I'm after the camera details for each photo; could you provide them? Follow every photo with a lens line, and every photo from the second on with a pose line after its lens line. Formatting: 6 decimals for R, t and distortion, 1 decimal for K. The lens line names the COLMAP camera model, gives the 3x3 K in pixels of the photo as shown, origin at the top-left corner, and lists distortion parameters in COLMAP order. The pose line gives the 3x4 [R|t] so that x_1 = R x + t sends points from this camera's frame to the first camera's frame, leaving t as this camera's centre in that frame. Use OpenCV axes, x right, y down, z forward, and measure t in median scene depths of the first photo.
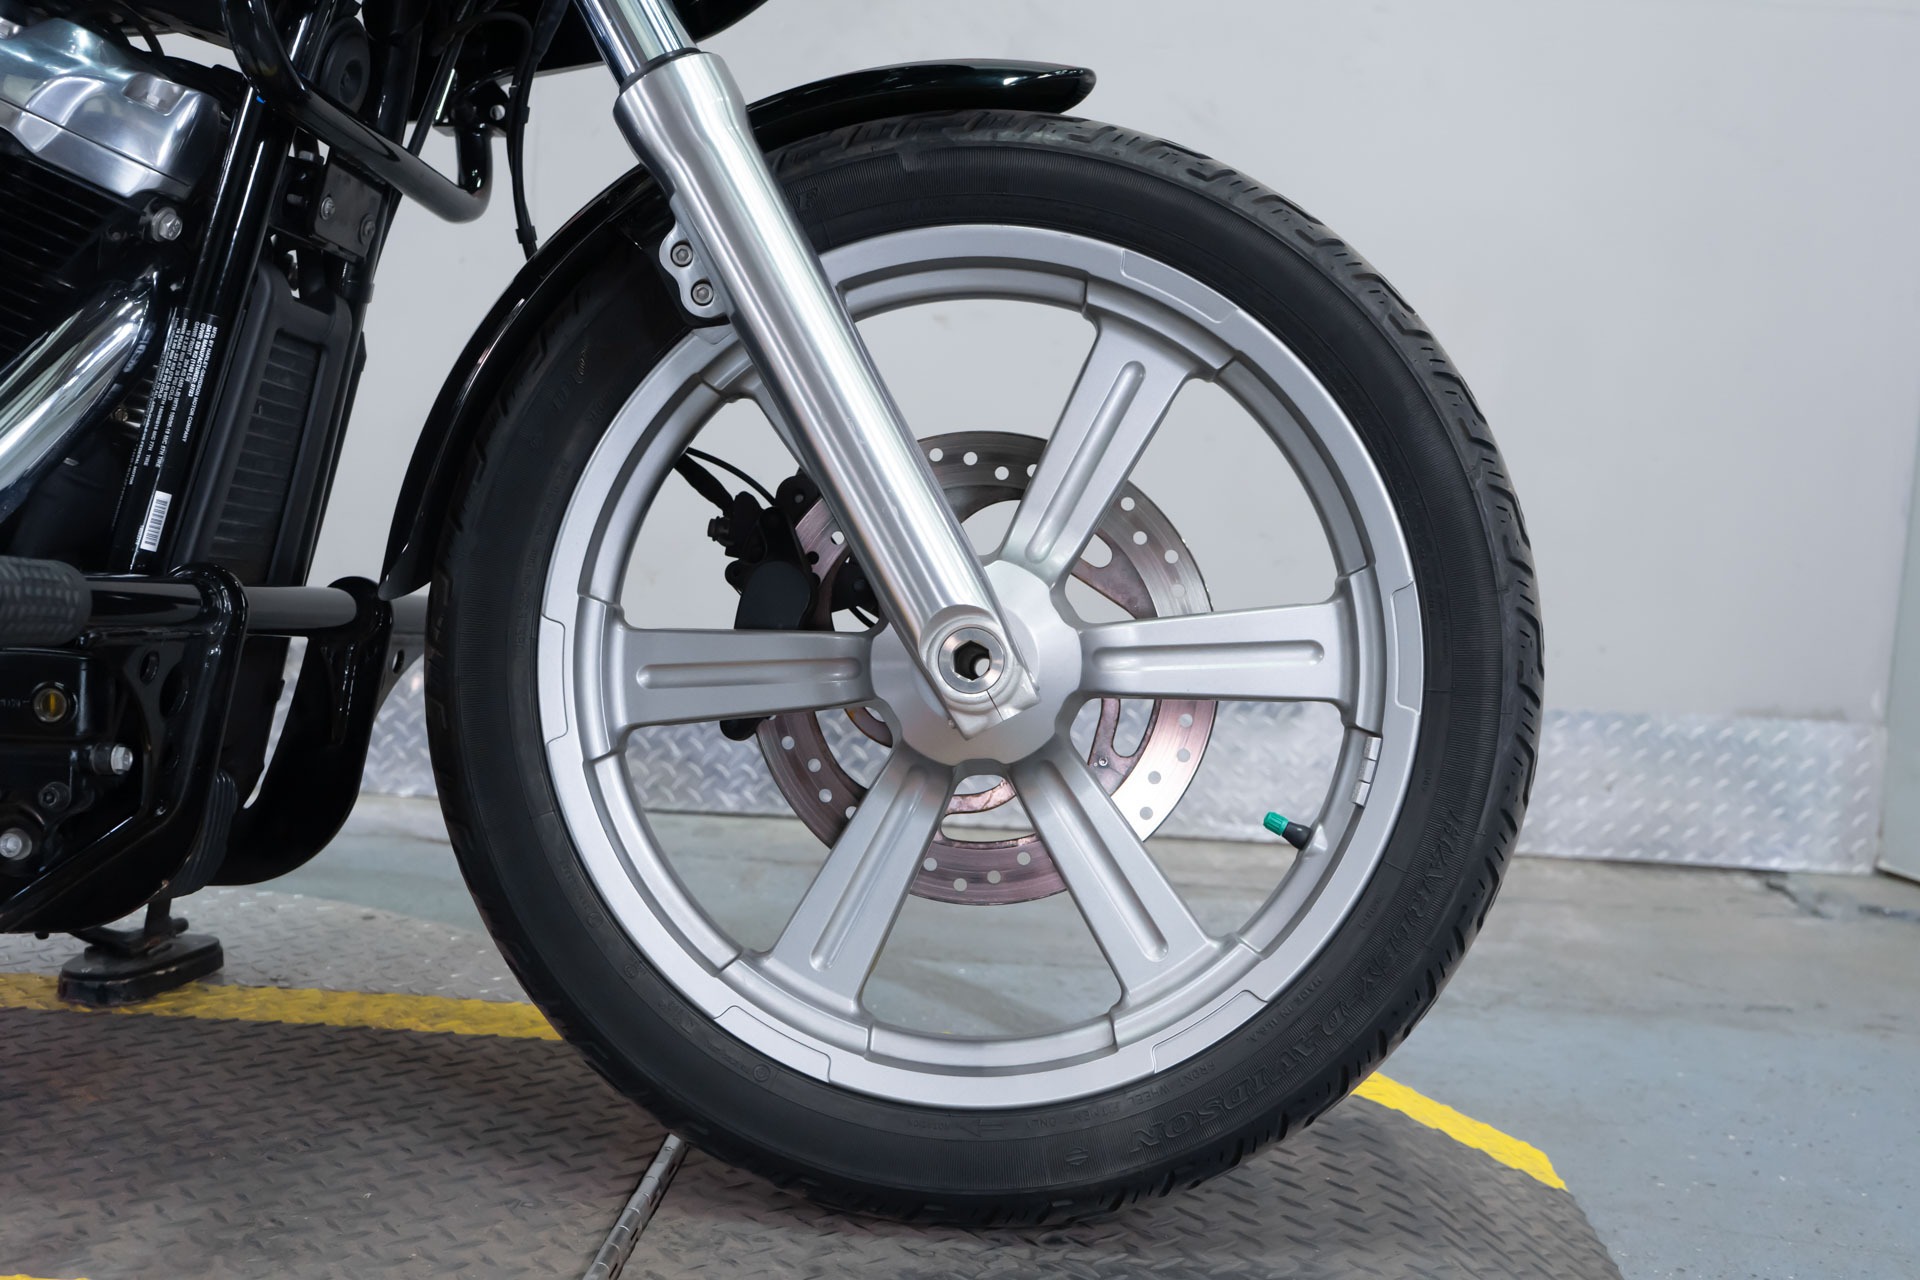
lens RADIAL K [[2044.7, 0, 962.4], [0, 2044.7, 628.1], [0, 0, 1]] dist [-0.003578, 0.000000]
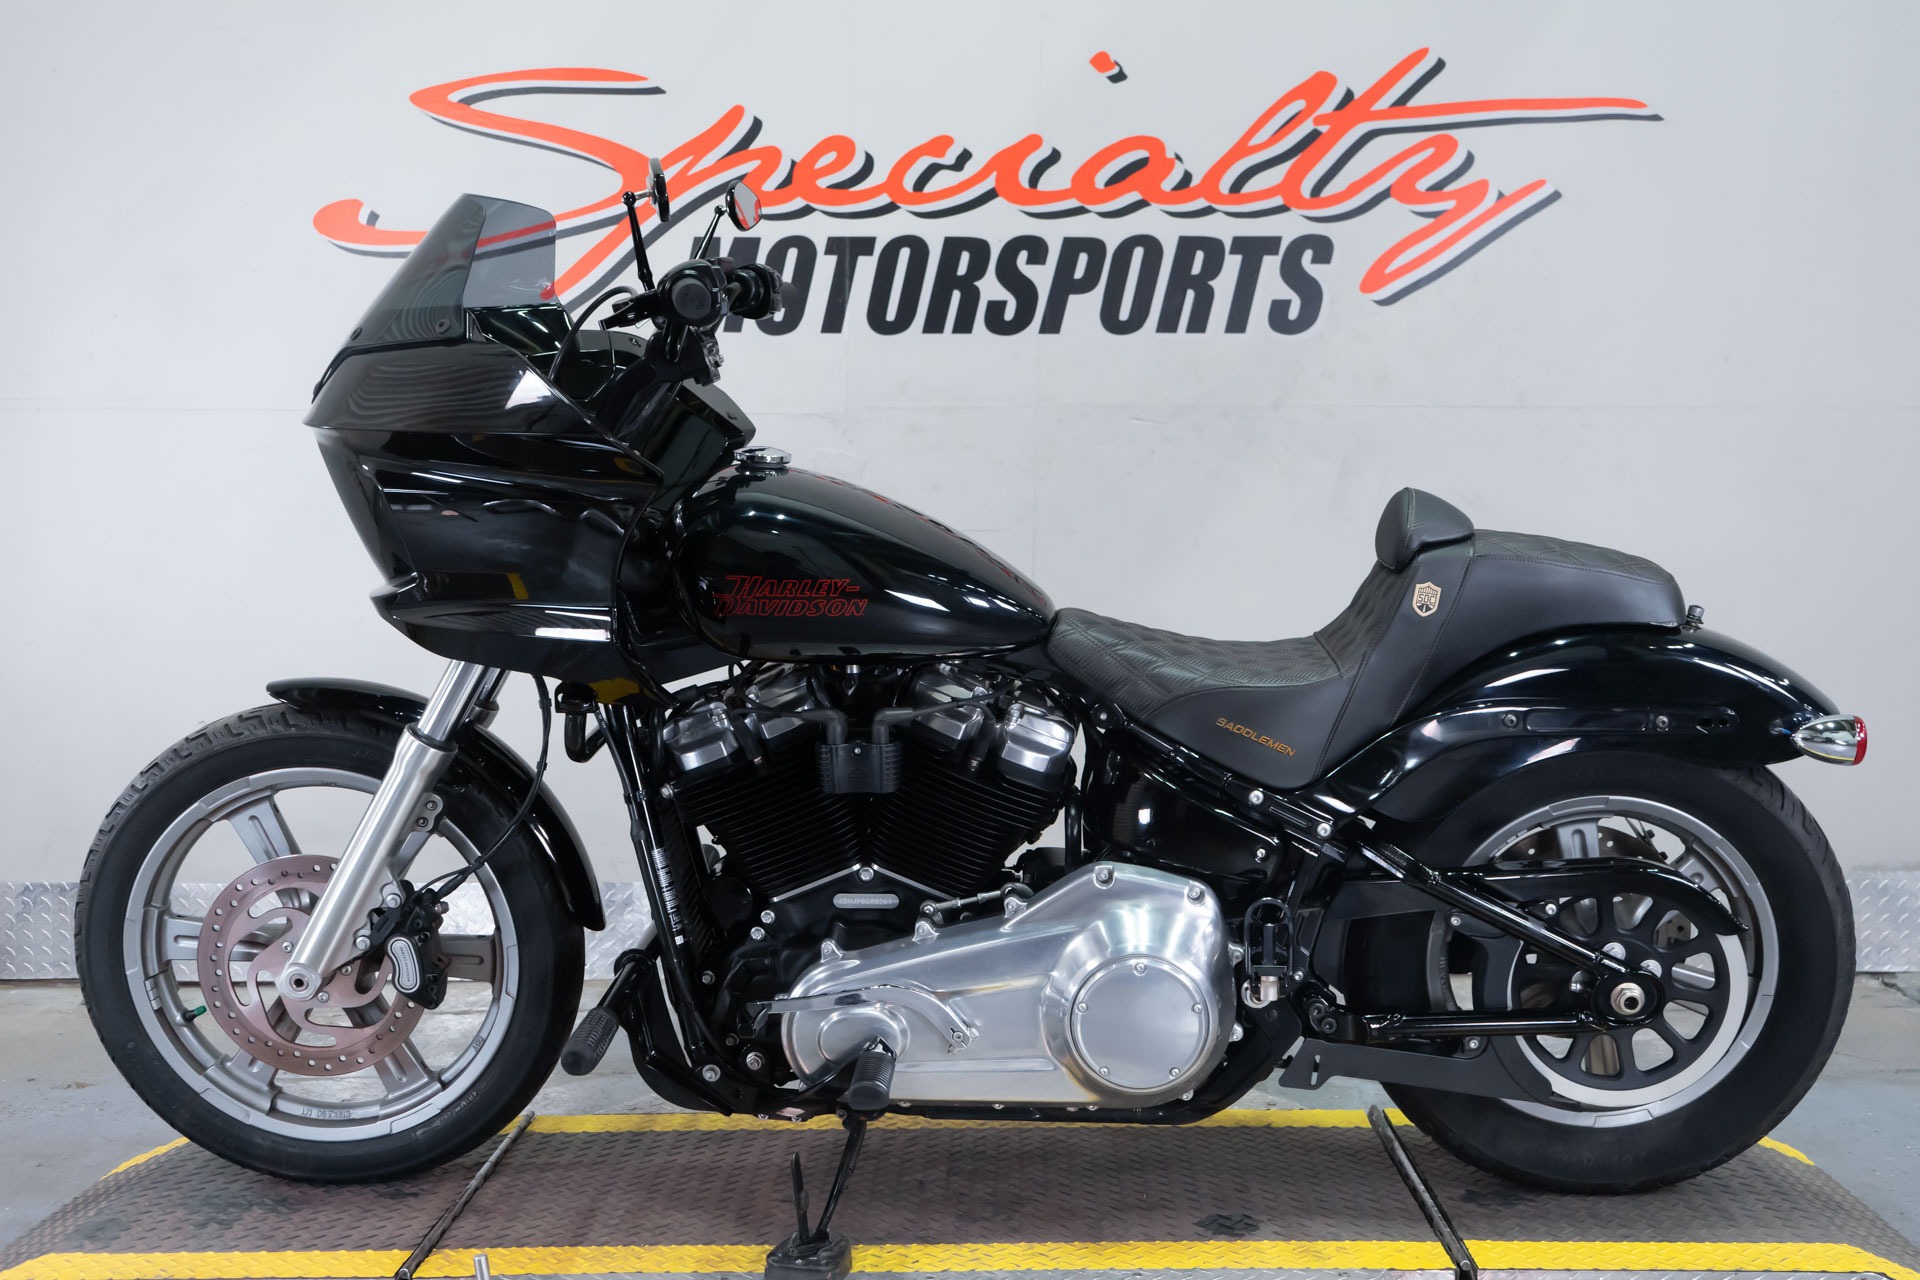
lens RADIAL K [[1970.2, 0, 975.0], [0, 1970.2, 597.3], [0, 0, 1]] dist [-0.021490, 0.000000]
pose [[0.997965, -0.062346, -0.013350, -0.240928], [0.061370, 0.996057, -0.064071, -0.107679], [0.017291, 0.063121, 0.997856, -0.477695]]
